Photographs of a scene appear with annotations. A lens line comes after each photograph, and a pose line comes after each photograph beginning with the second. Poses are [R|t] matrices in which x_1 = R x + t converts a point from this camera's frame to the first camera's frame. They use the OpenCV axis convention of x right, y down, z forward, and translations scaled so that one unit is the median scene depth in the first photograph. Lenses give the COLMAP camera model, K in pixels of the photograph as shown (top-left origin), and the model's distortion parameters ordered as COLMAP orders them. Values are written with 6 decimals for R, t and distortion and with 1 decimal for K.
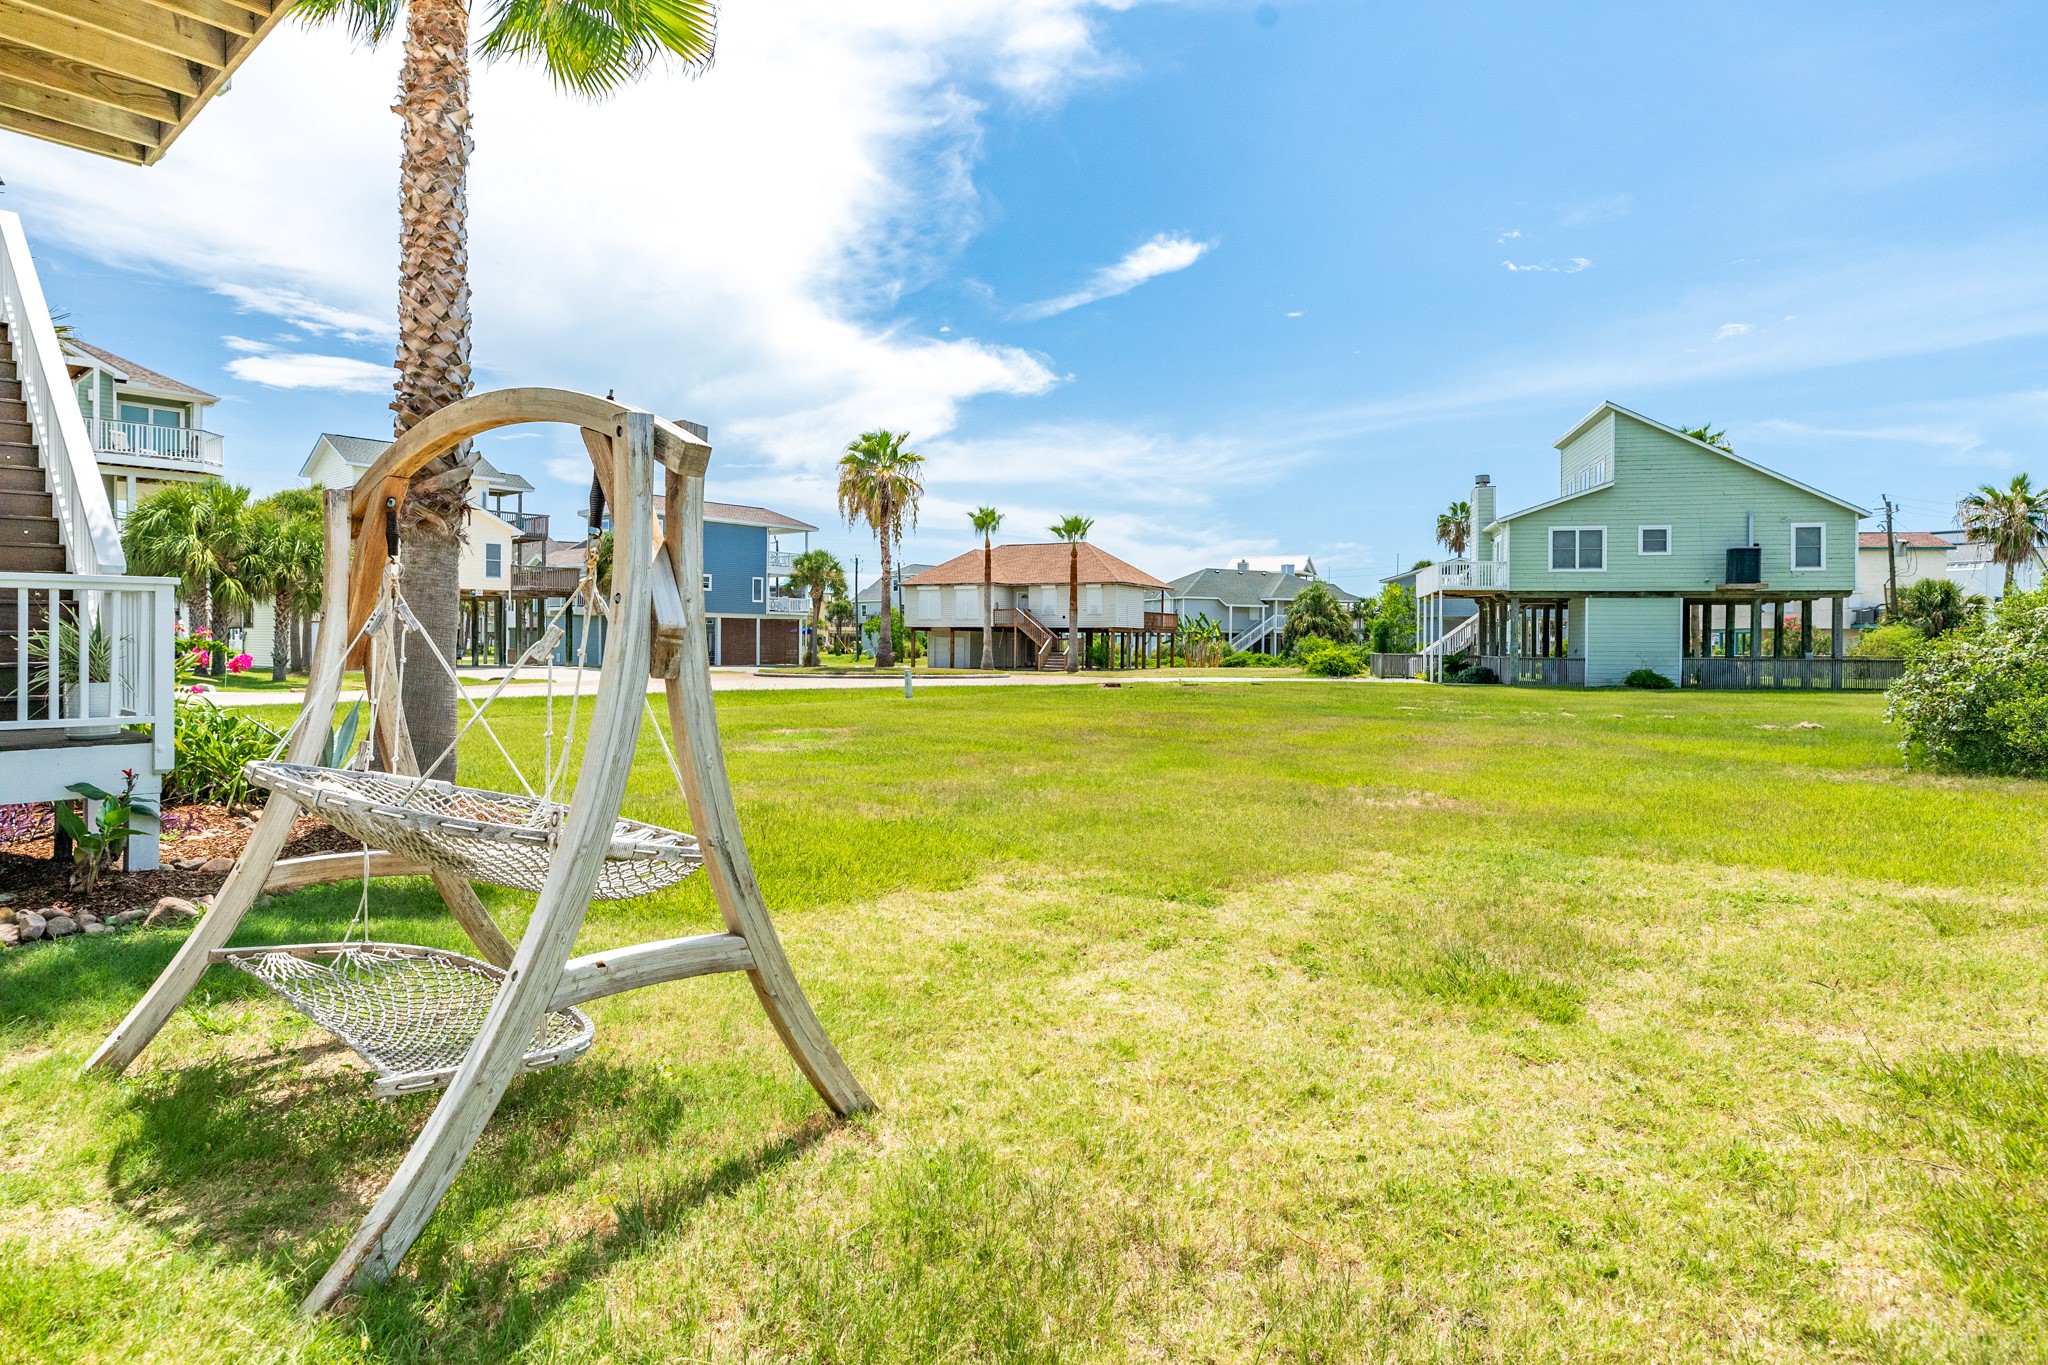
lens RADIAL K [[1152.4, 0, 1020.3], [0, 1152.4, 661.2], [0, 0, 1]] dist [0.008774, -0.000063]
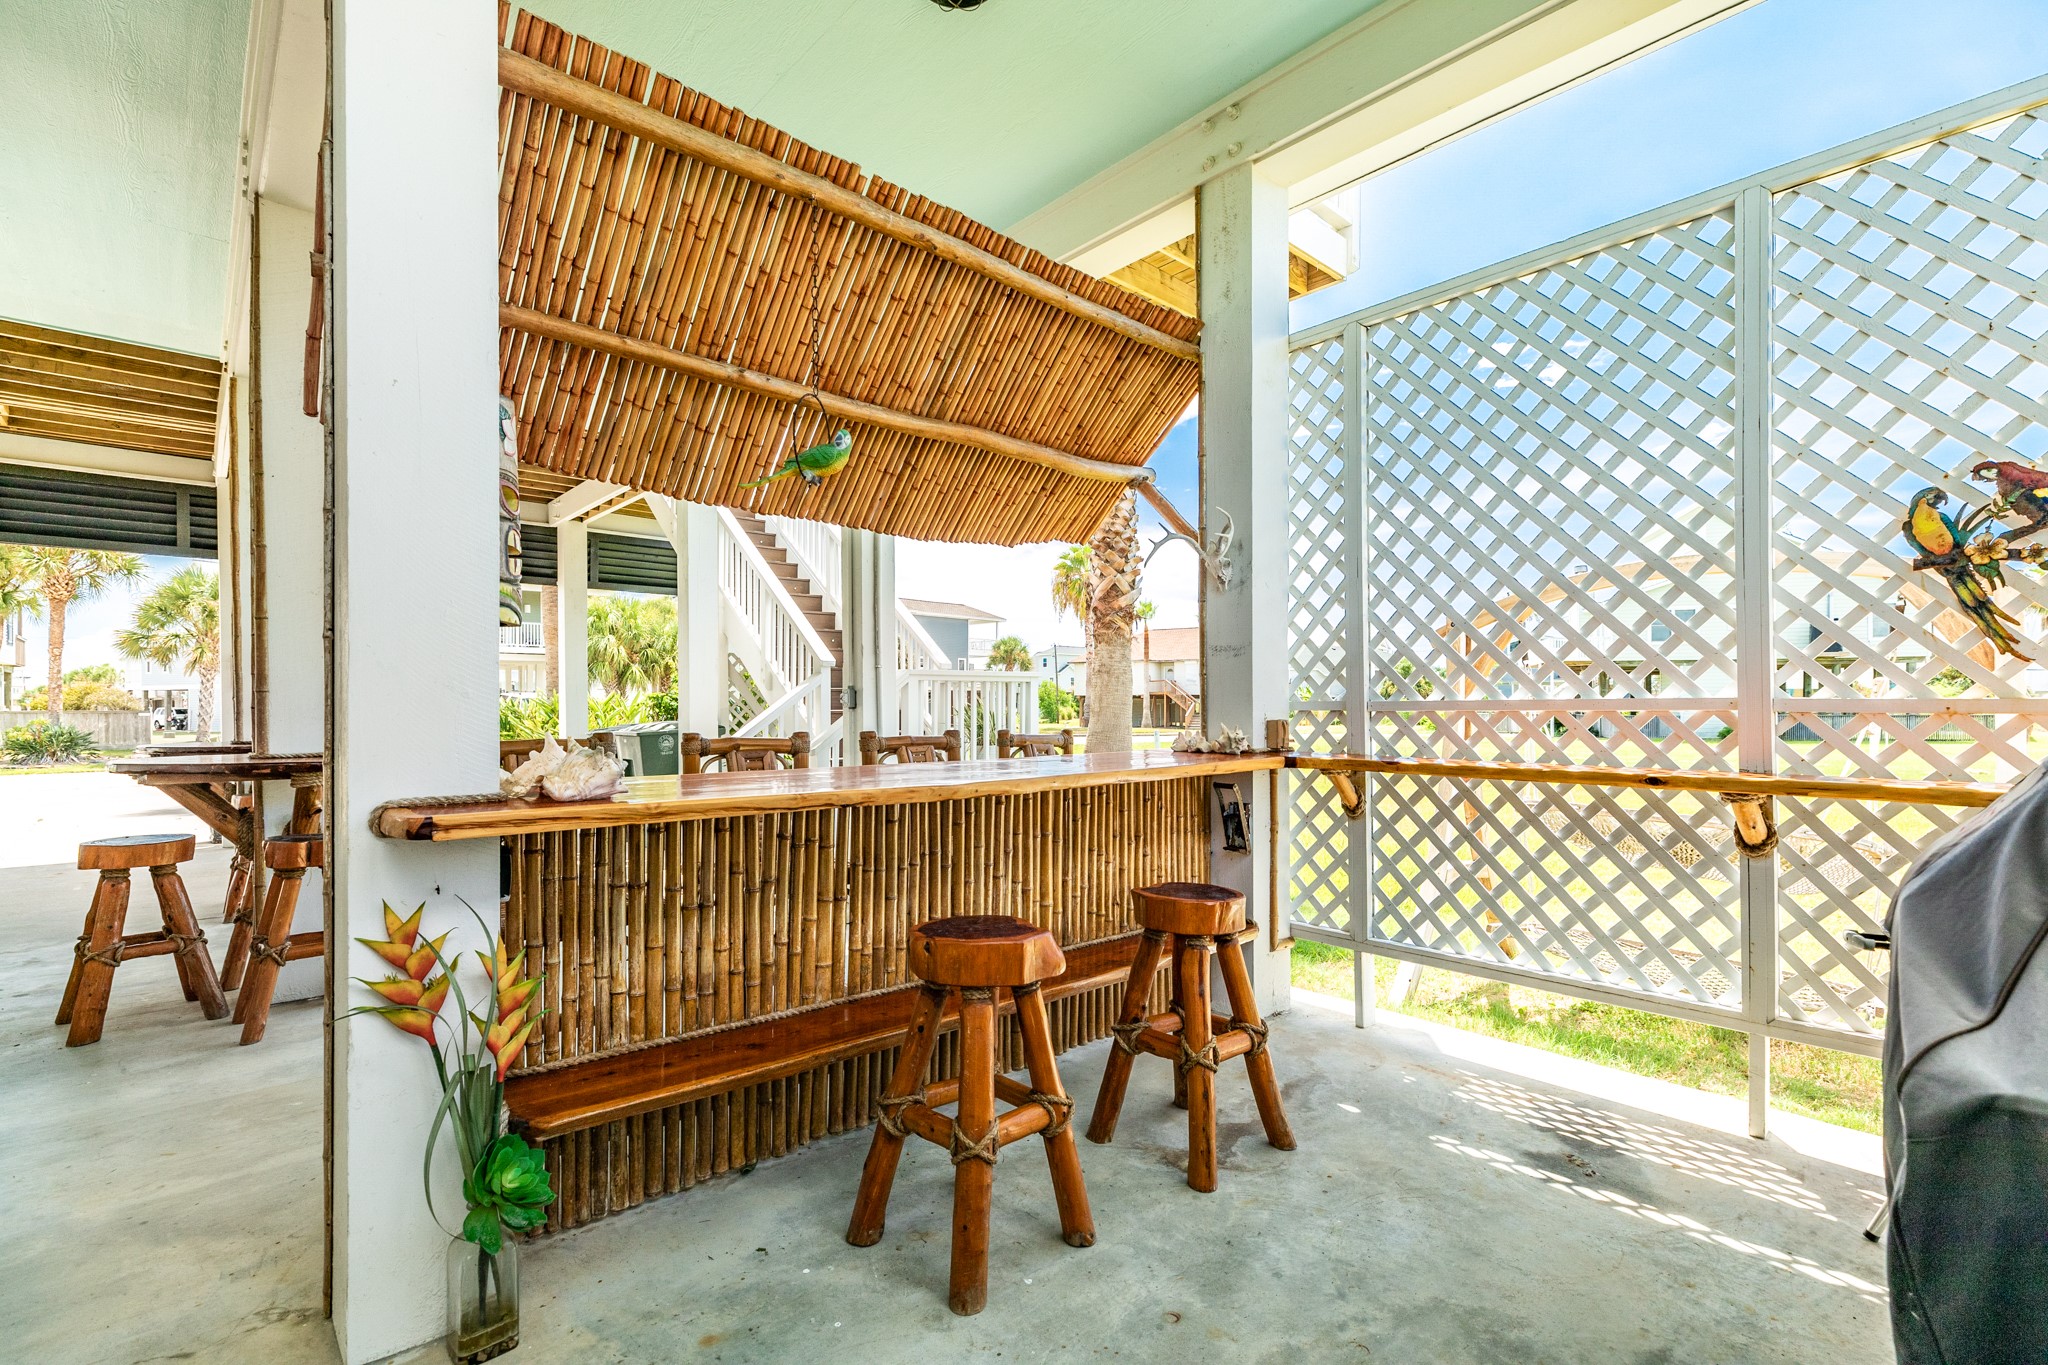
lens RADIAL K [[923.6, 0, 1028.7], [0, 923.6, 697.2], [0, 0, 1]] dist [0.002216, -0.000621]
pose [[0.999124, -0.014176, -0.039375, -0.144980], [0.013158, 0.999576, -0.025985, -0.002619], [0.039727, 0.025444, 0.998887, -0.027654]]
